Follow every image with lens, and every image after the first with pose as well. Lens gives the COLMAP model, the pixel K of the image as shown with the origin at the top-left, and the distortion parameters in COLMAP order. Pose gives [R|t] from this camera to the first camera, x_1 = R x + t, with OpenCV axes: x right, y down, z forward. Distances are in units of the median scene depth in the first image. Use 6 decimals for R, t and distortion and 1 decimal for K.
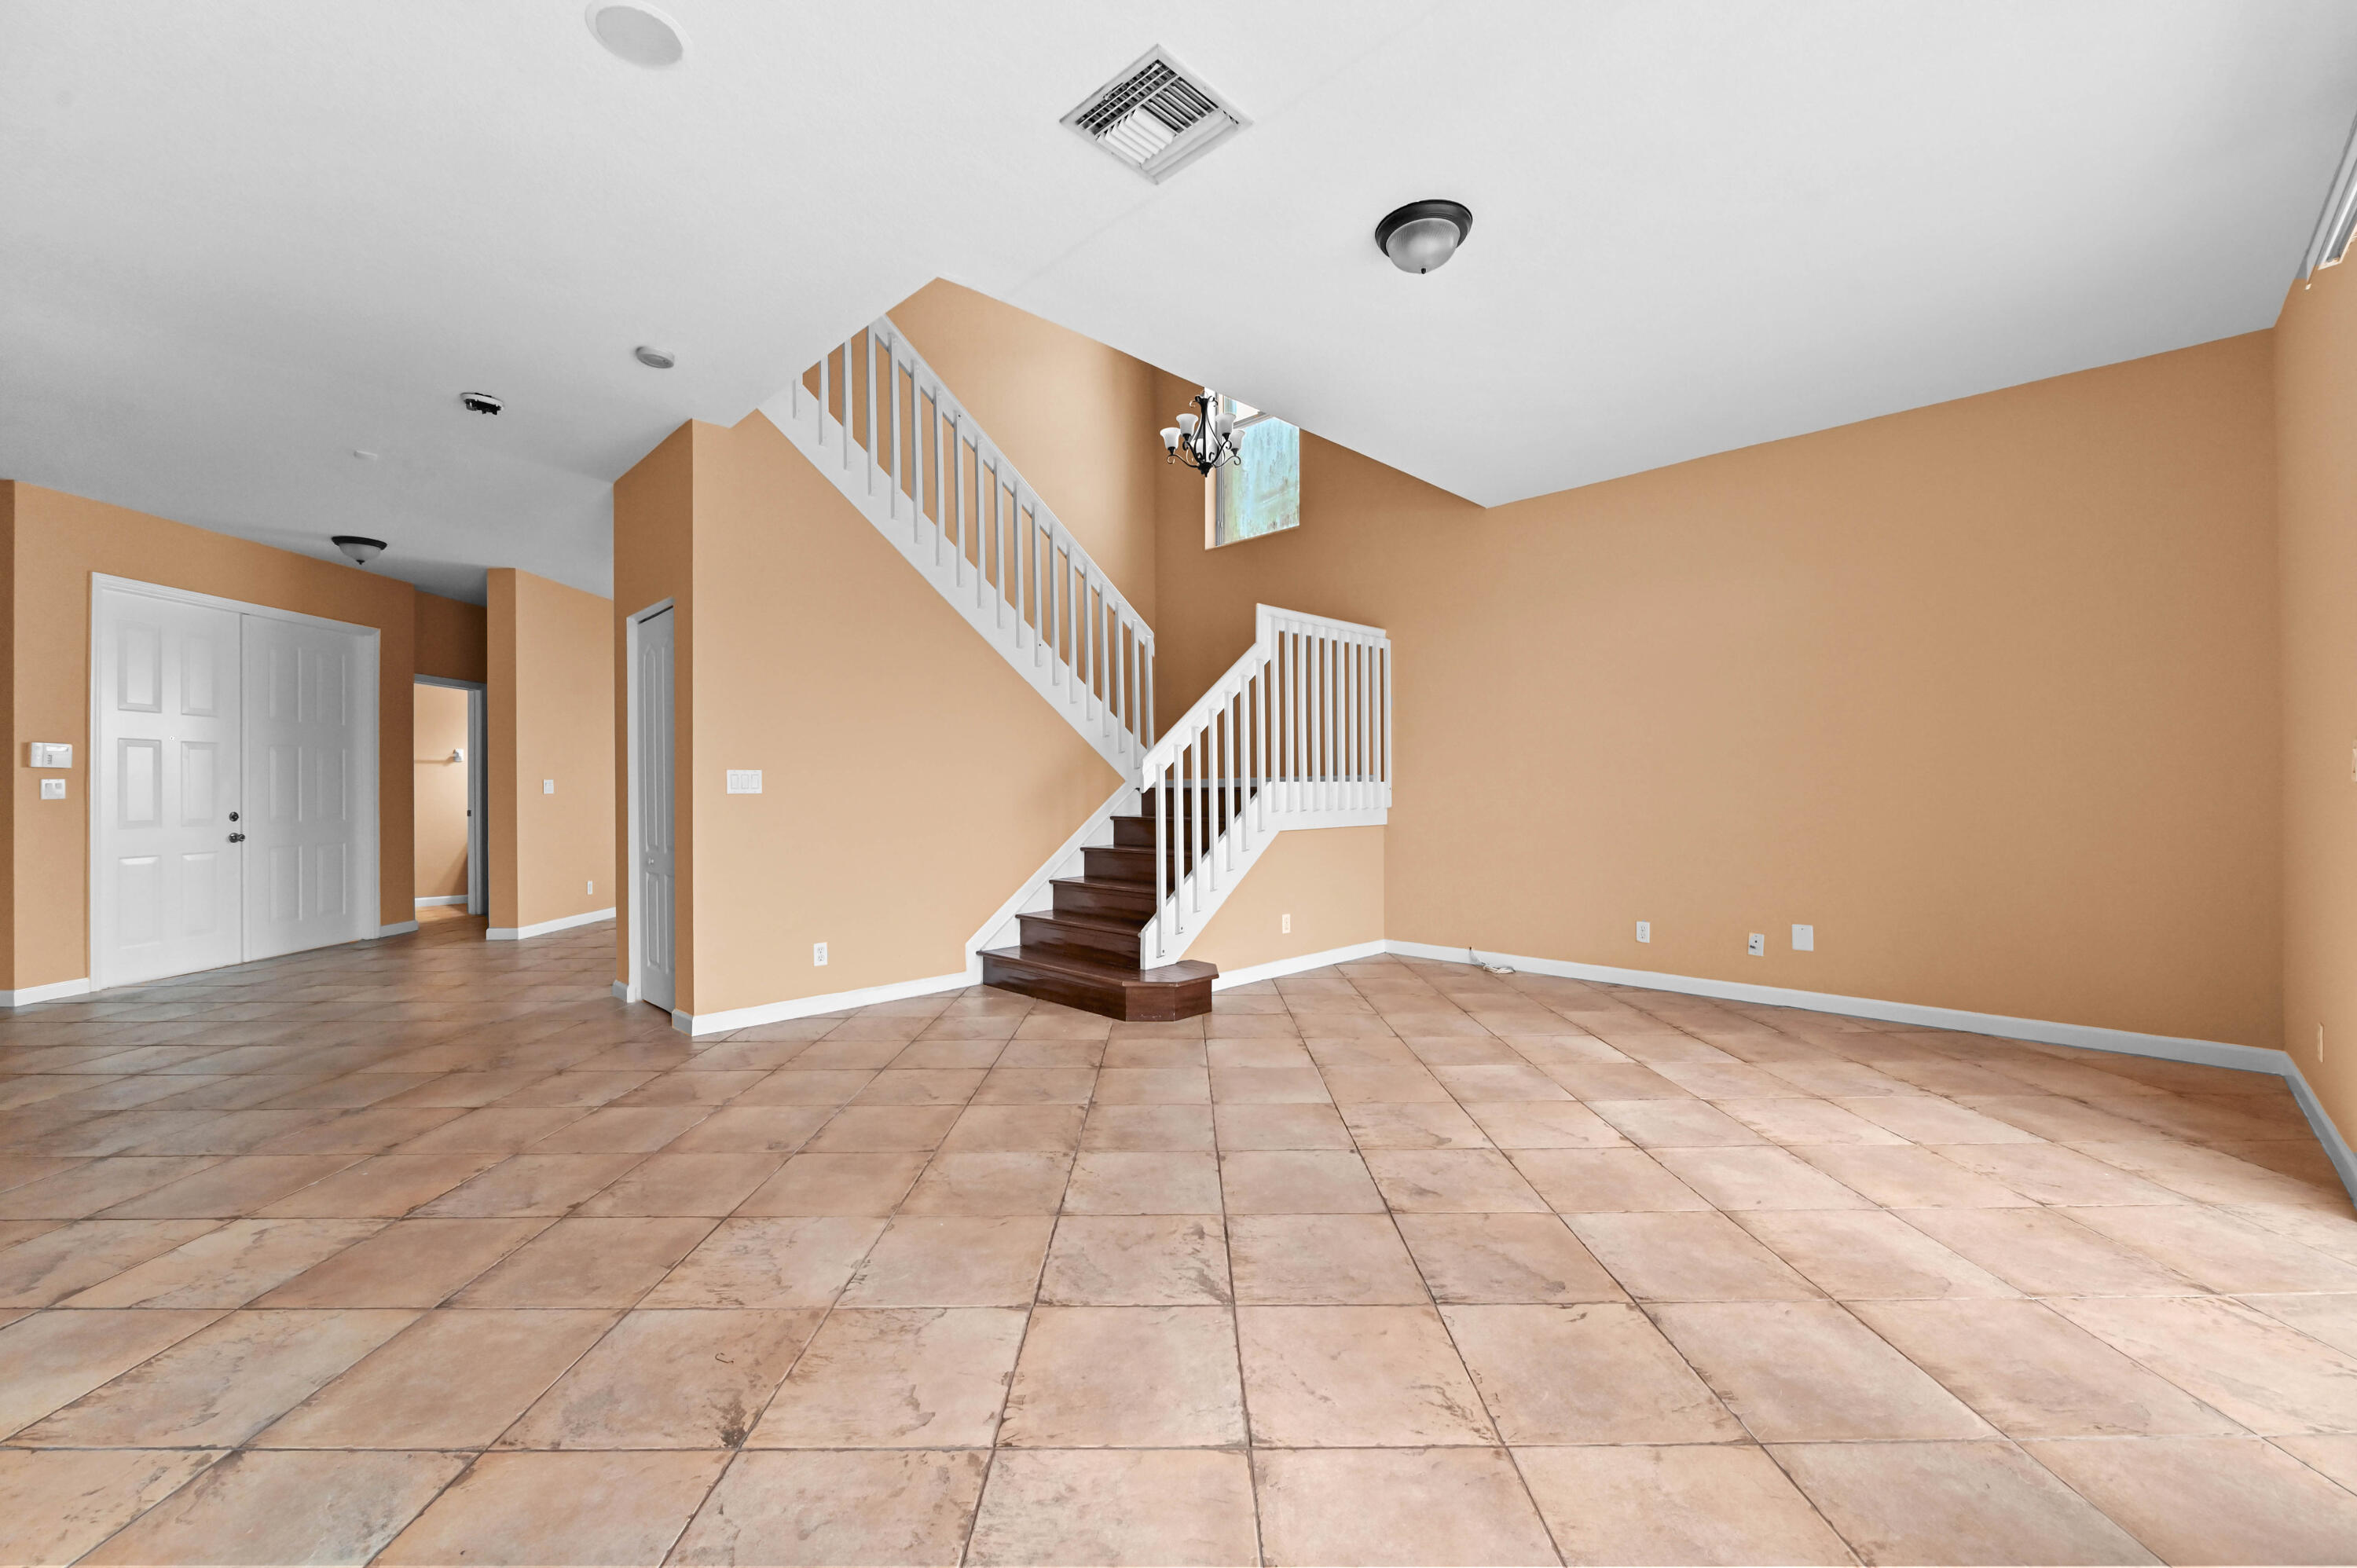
lens RADIAL K [[935.5, 0, 1183.4], [0, 935.5, 784.3], [0, 0, 1]] dist [0.006644, 0.002247]
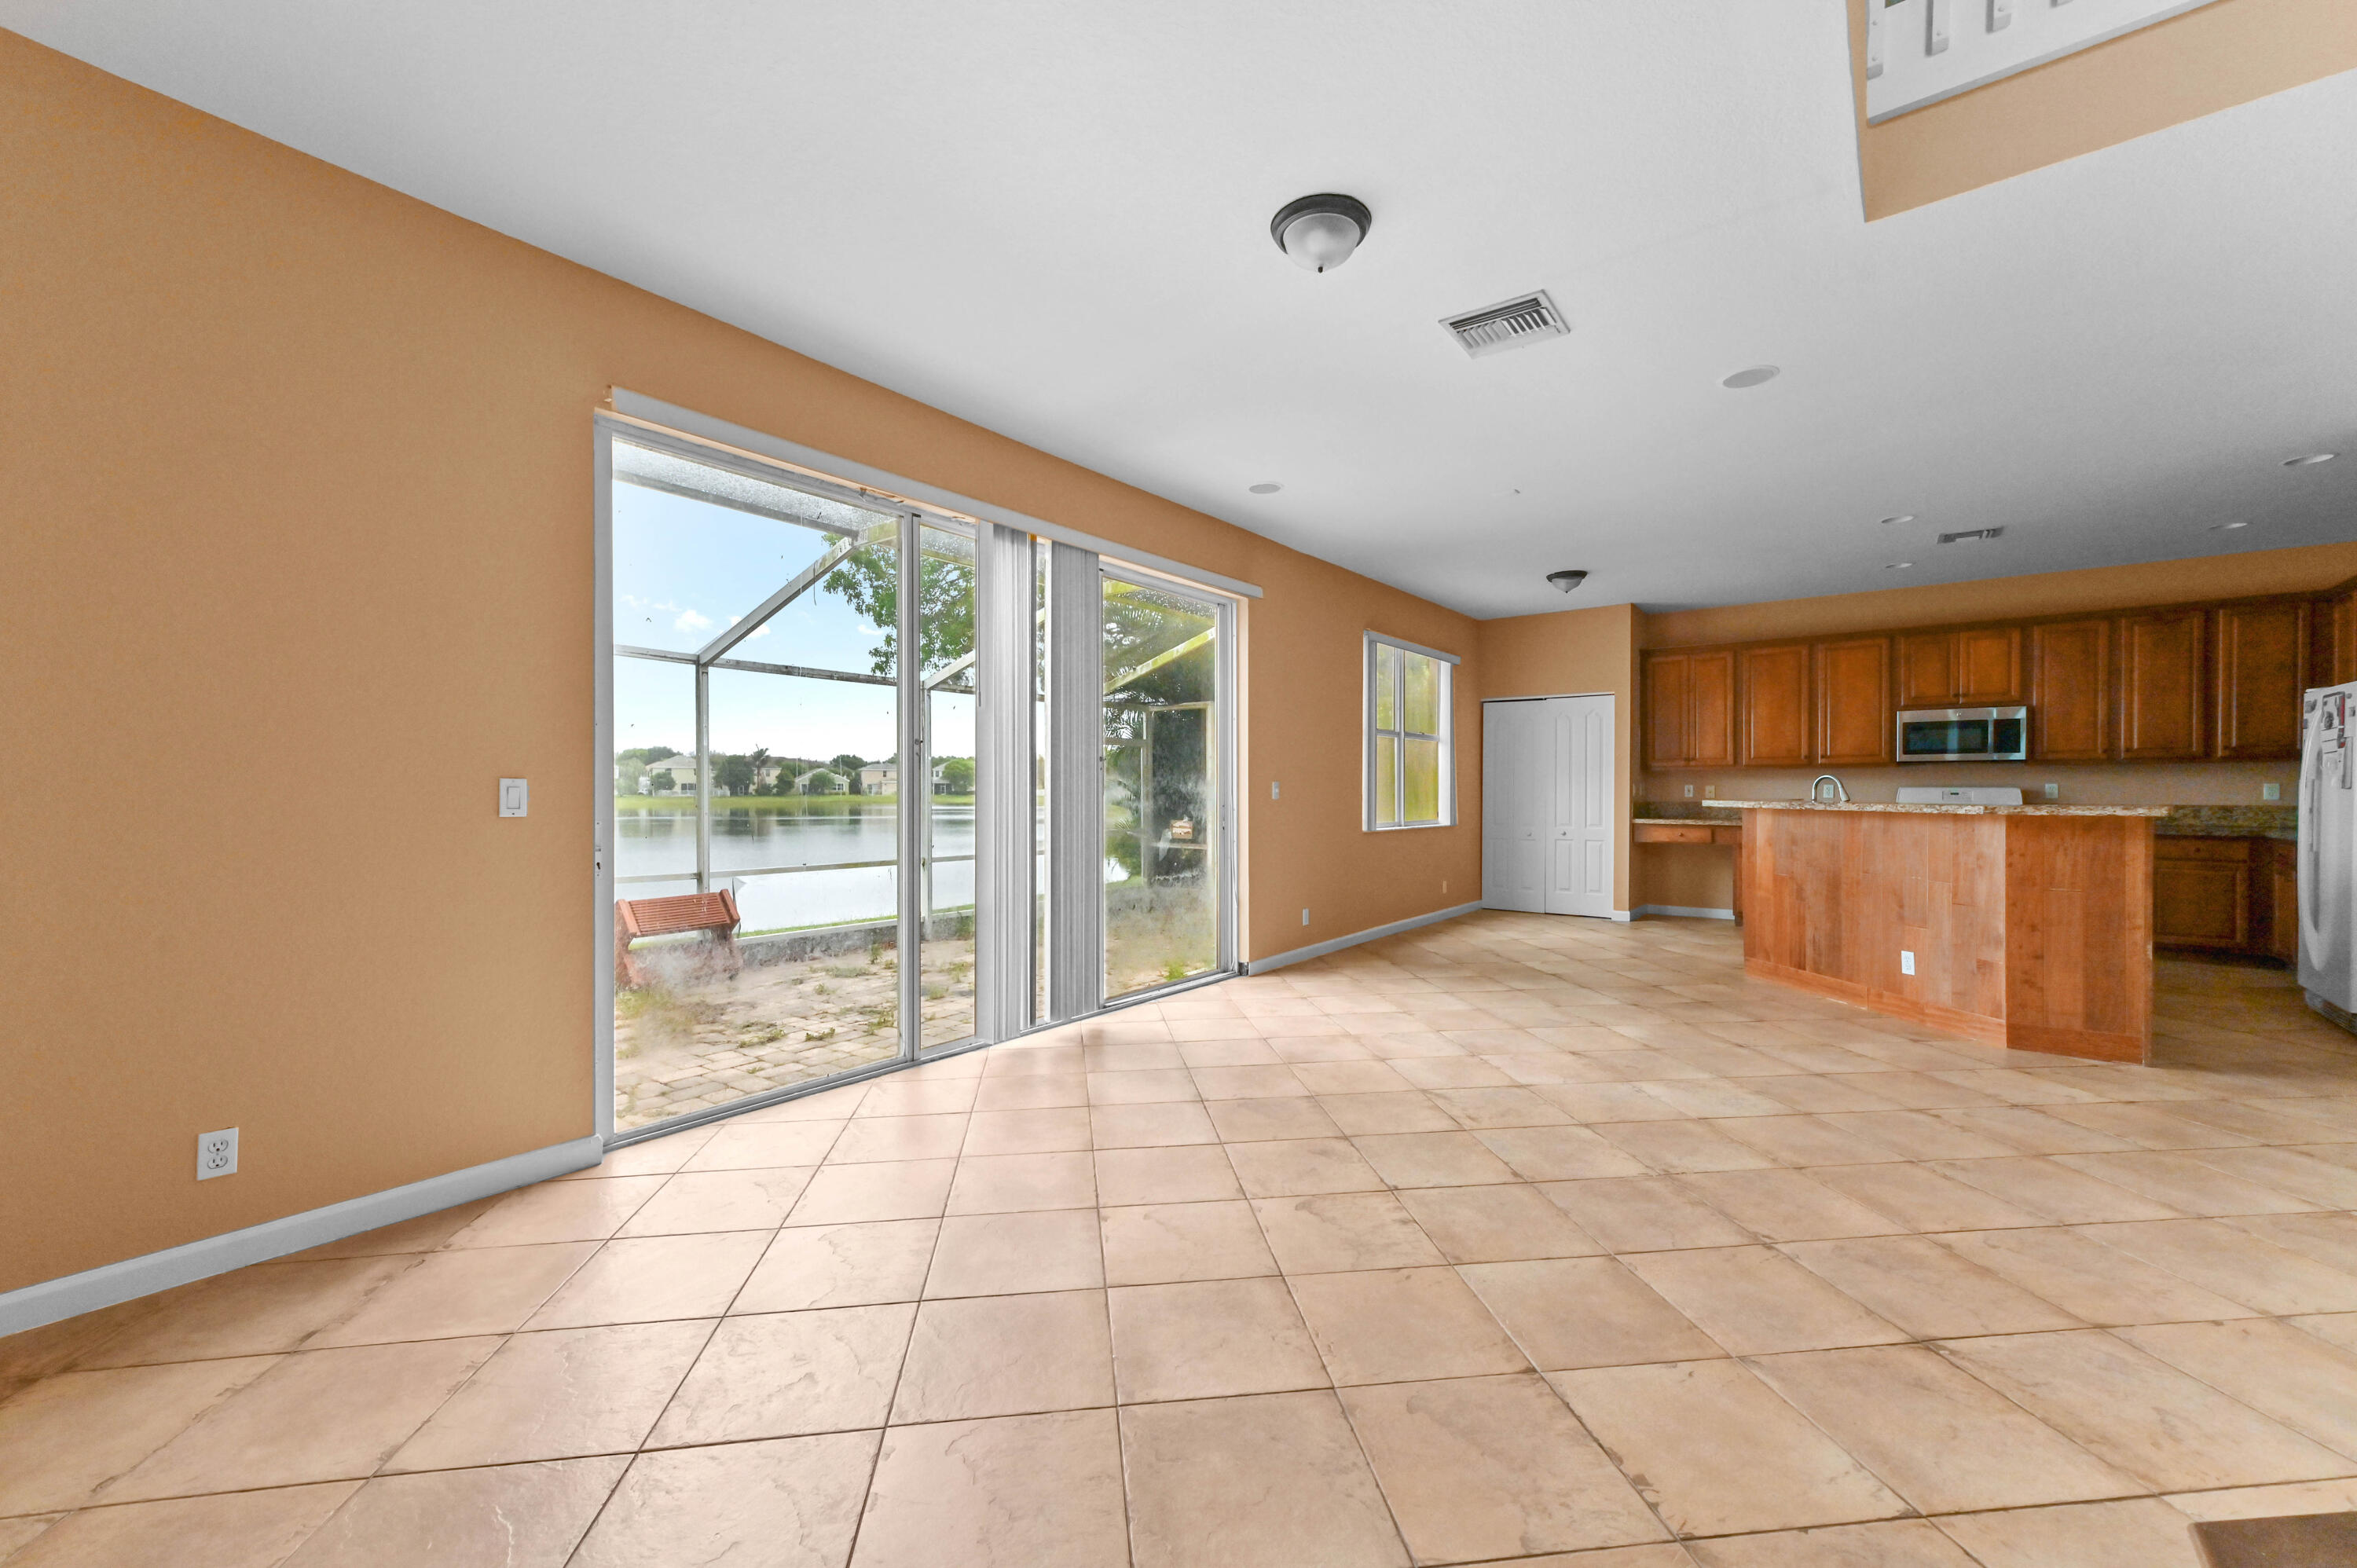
lens RADIAL K [[935.5, 0, 1181.1], [0, 935.5, 789.5], [0, 0, 1]] dist [0.006644, 0.002247]
pose [[-0.992574, 0.008687, -0.121331, 0.386971], [0.009628, 0.999928, -0.007174, -0.013597], [0.121260, -0.008288, -0.992586, 1.457821]]
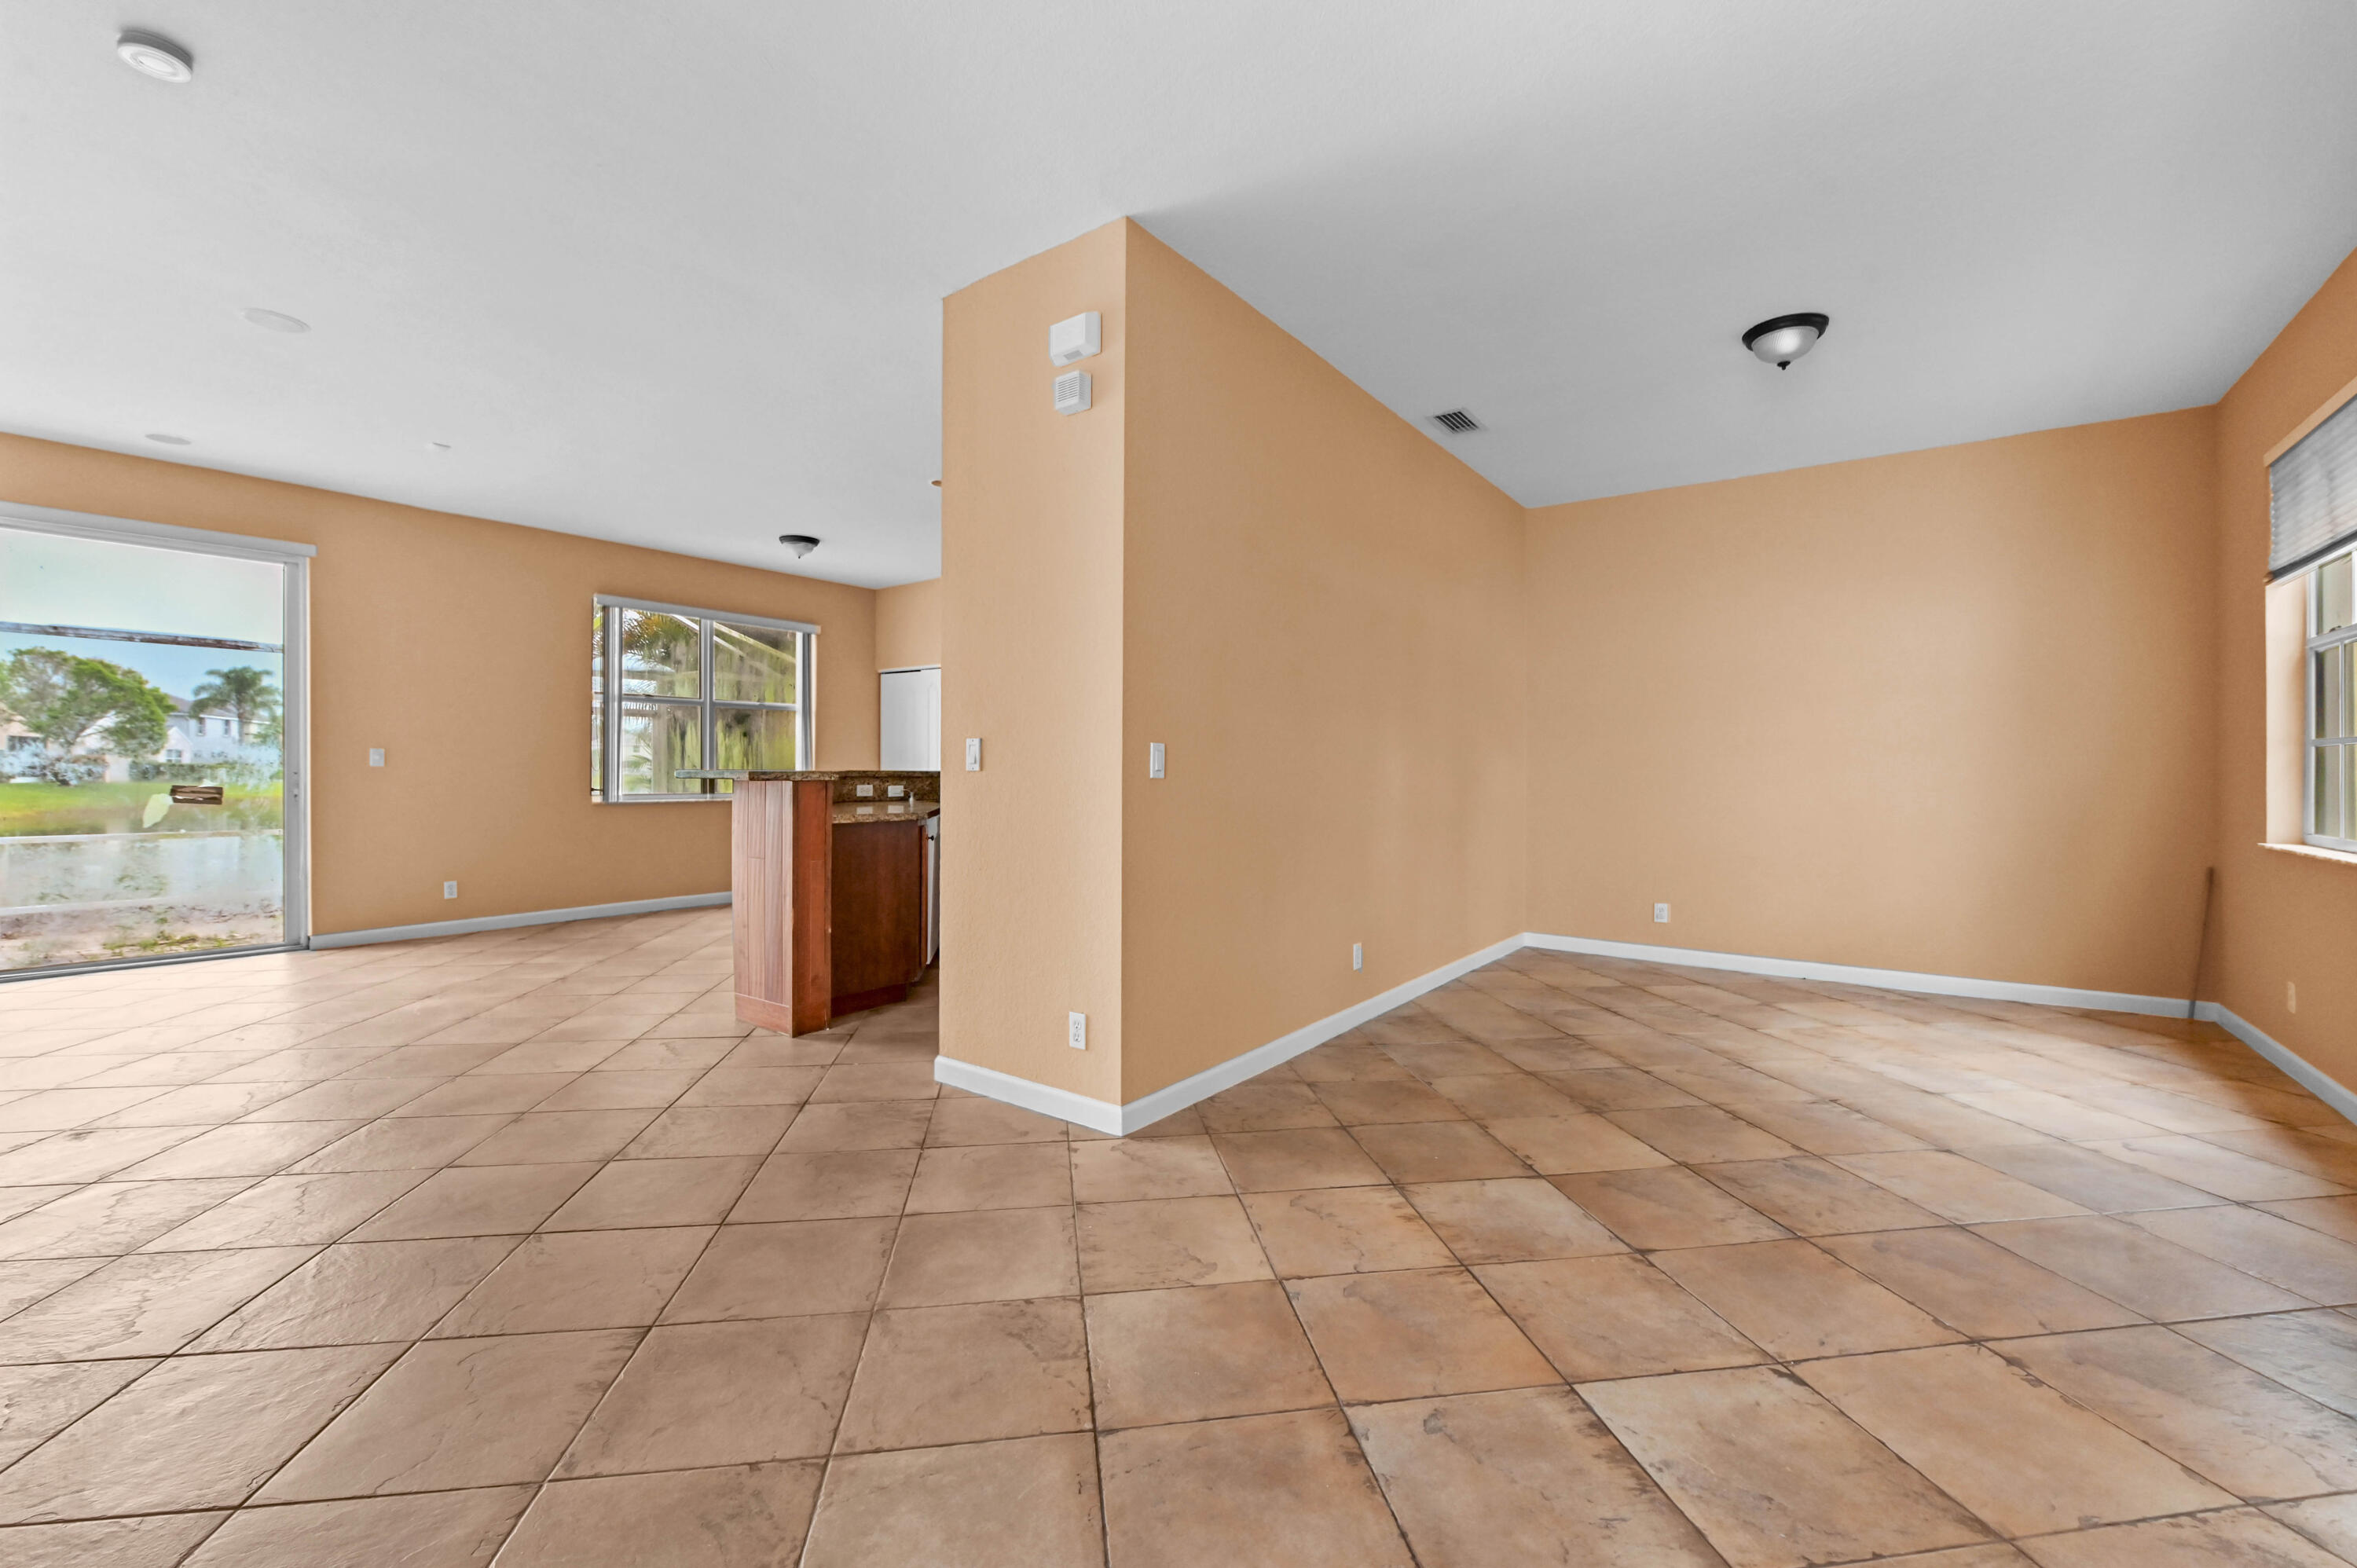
lens RADIAL K [[980.6, 0, 1195.5], [0, 980.6, 786.6], [0, 0, 1]] dist [0.004547, 0.000391]
pose [[-0.990943, 0.007323, -0.134080, -1.096638], [0.006007, 0.999930, 0.010217, 0.020566], [0.134145, 0.009319, -0.990918, 1.644634]]
